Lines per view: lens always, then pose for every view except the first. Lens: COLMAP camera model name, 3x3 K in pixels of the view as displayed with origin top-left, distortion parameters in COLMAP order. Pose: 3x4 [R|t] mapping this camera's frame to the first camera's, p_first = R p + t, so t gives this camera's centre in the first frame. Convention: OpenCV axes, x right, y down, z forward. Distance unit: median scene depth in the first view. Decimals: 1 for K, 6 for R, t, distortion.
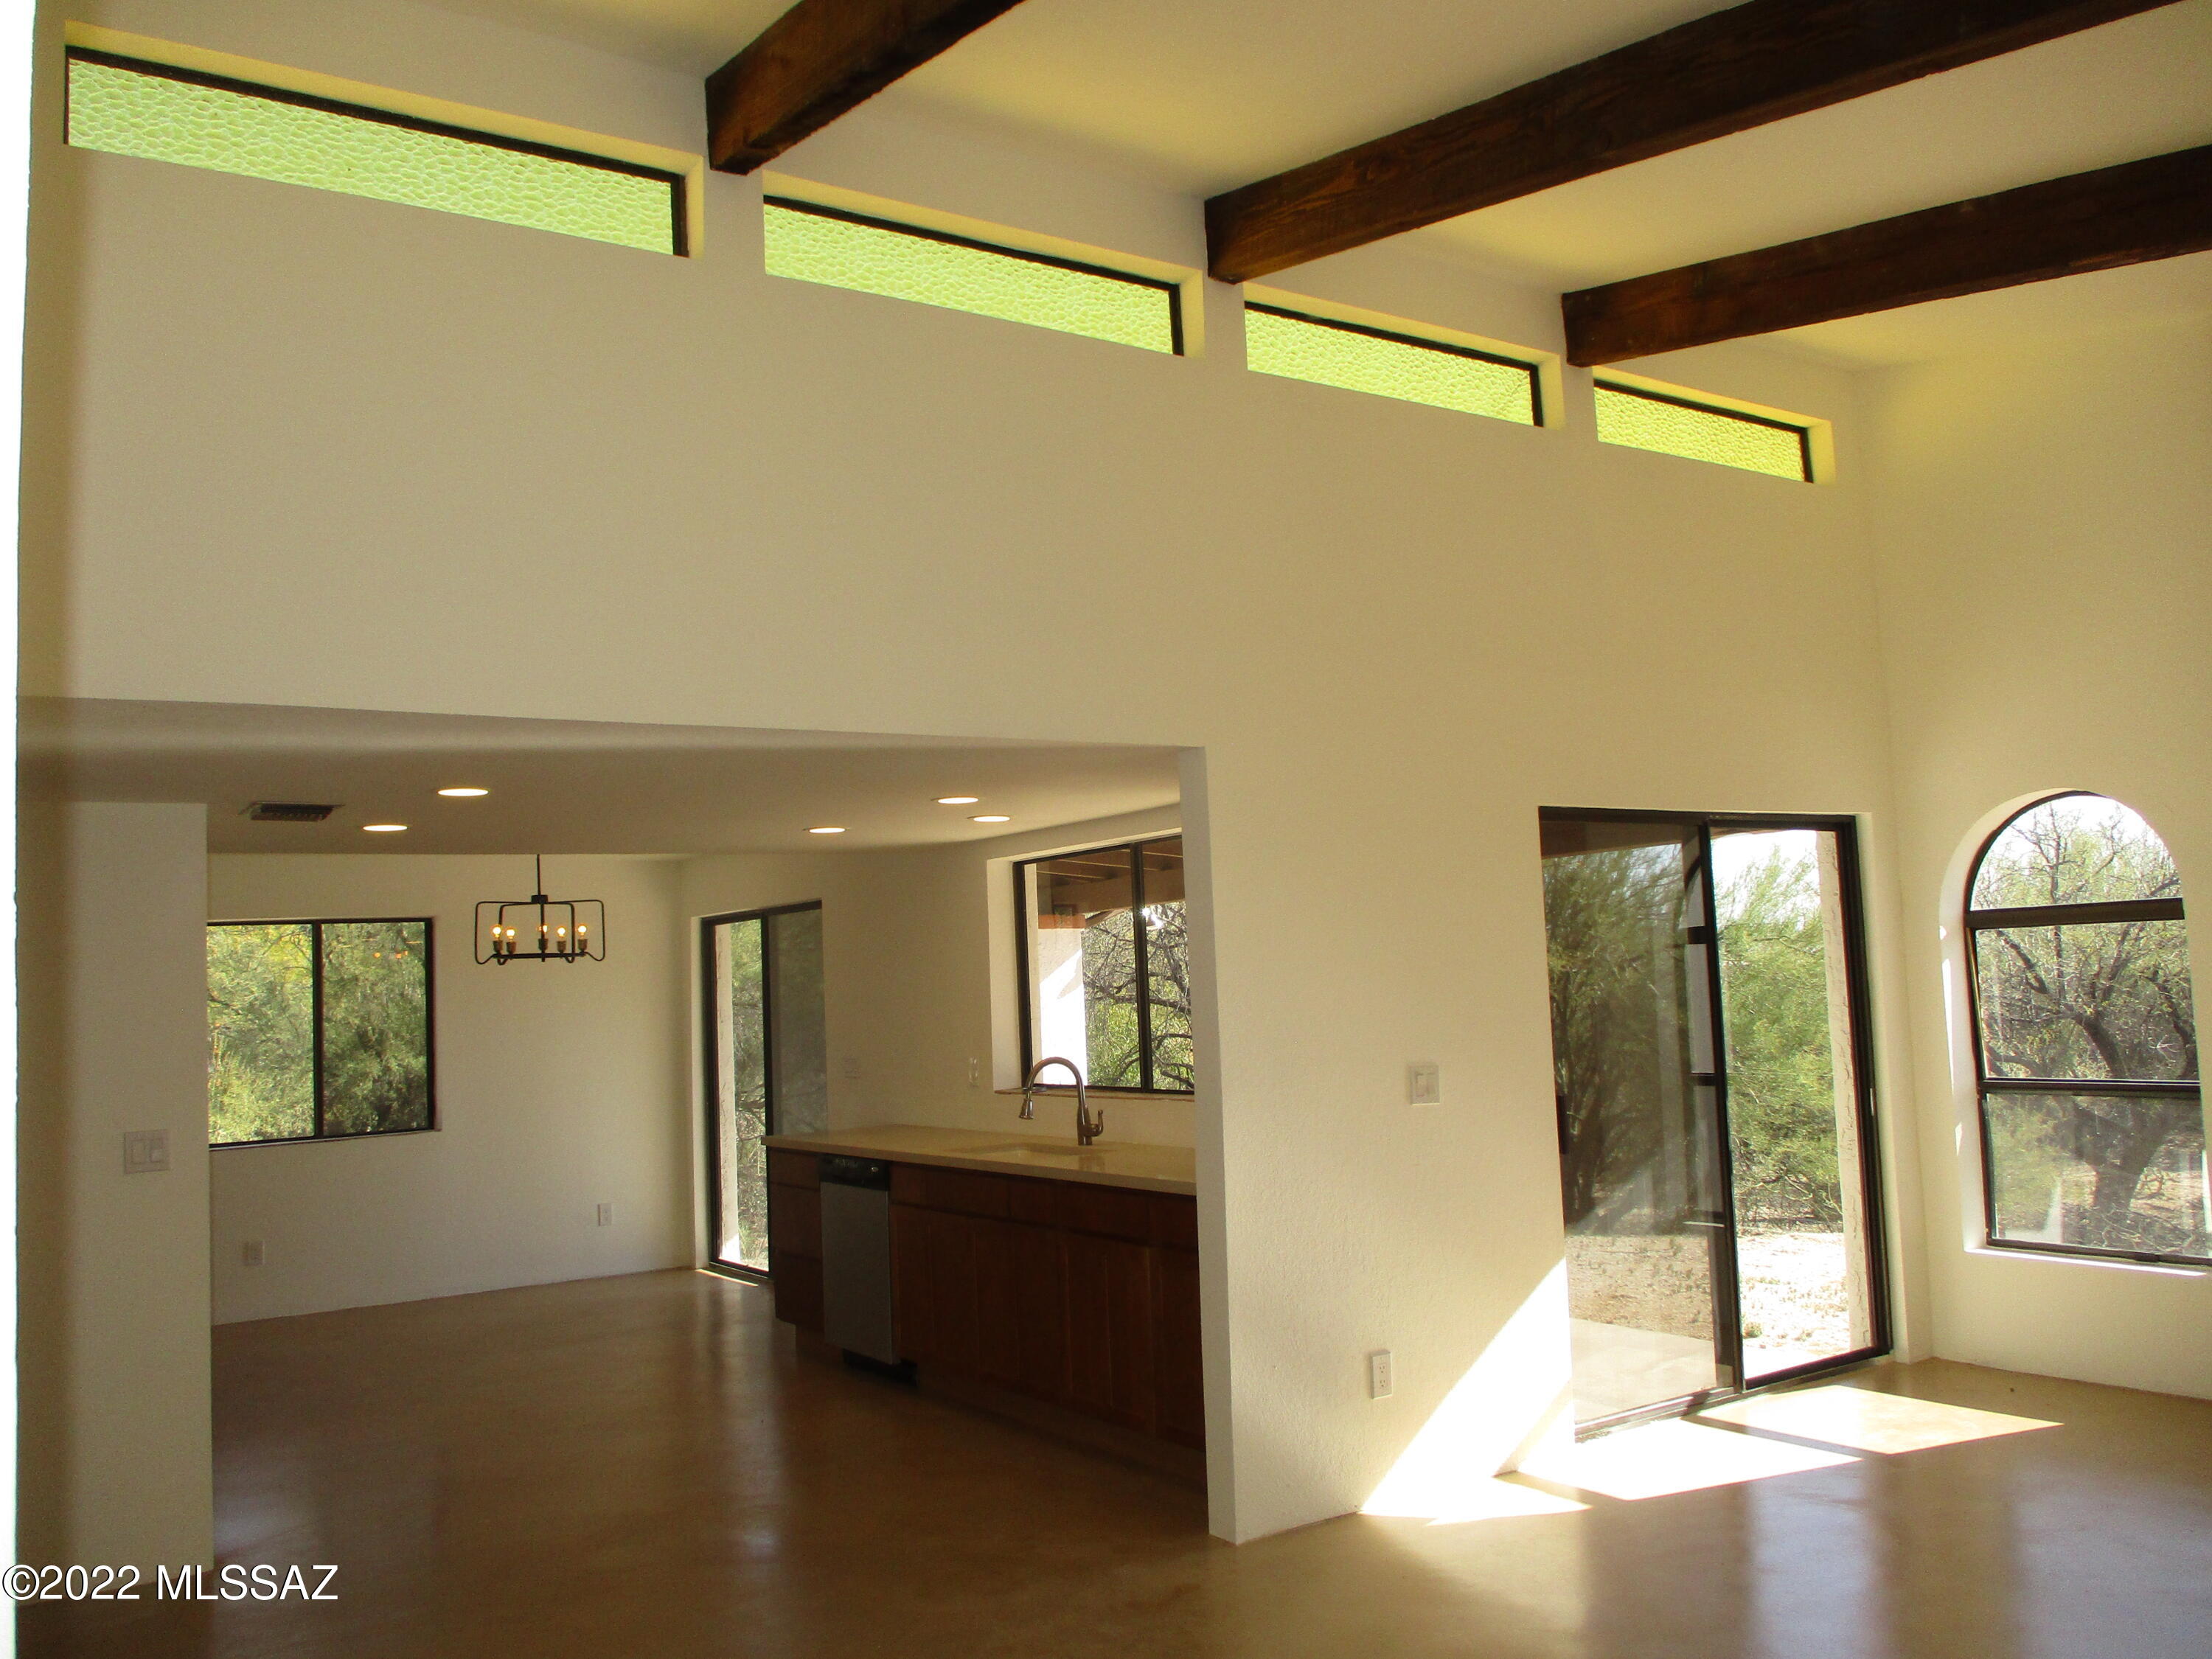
lens RADIAL K [[1804.1, 0, 1109.6], [0, 1804.1, 826.4], [0, 0, 1]] dist [-0.041095, 0.008866]
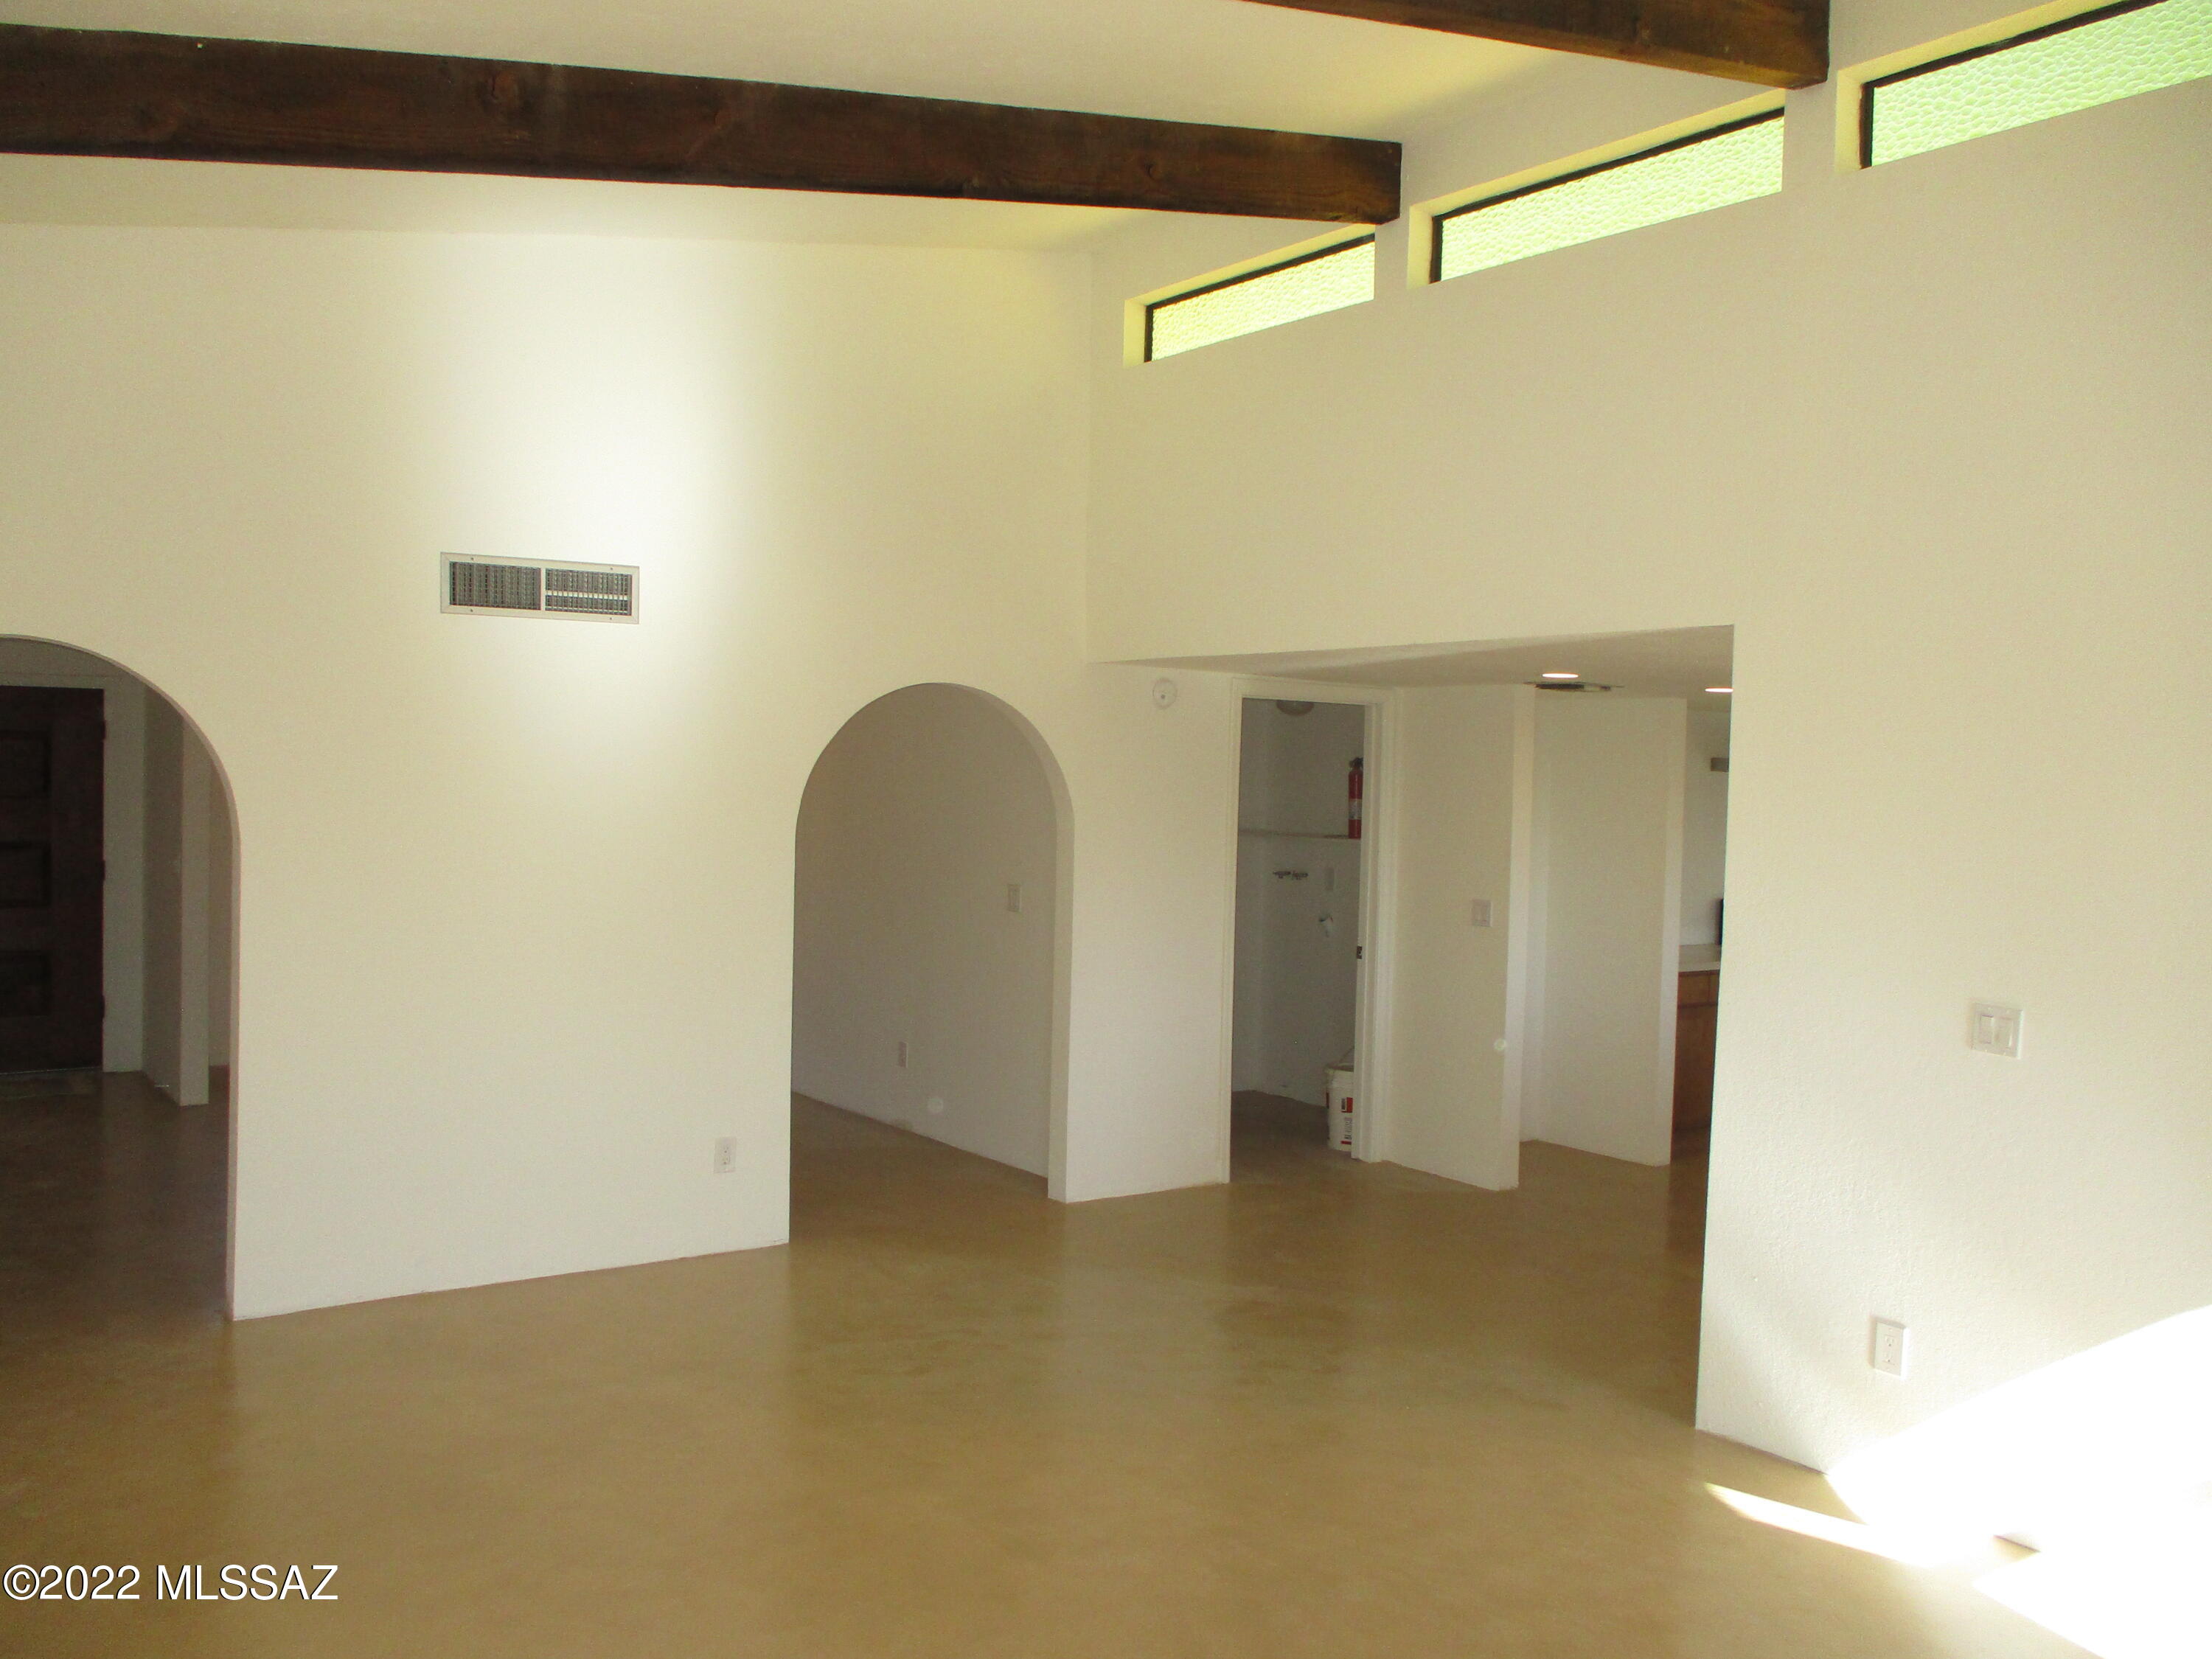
lens RADIAL K [[1804.1, 0, 1109.6], [0, 1804.1, 826.4], [0, 0, 1]] dist [-0.041095, 0.008866]
pose [[0.033328, 0.071562, -0.996879, 0.894199], [0.055126, 0.995783, 0.073326, -0.022224], [0.997923, -0.057398, 0.029242, 0.573891]]
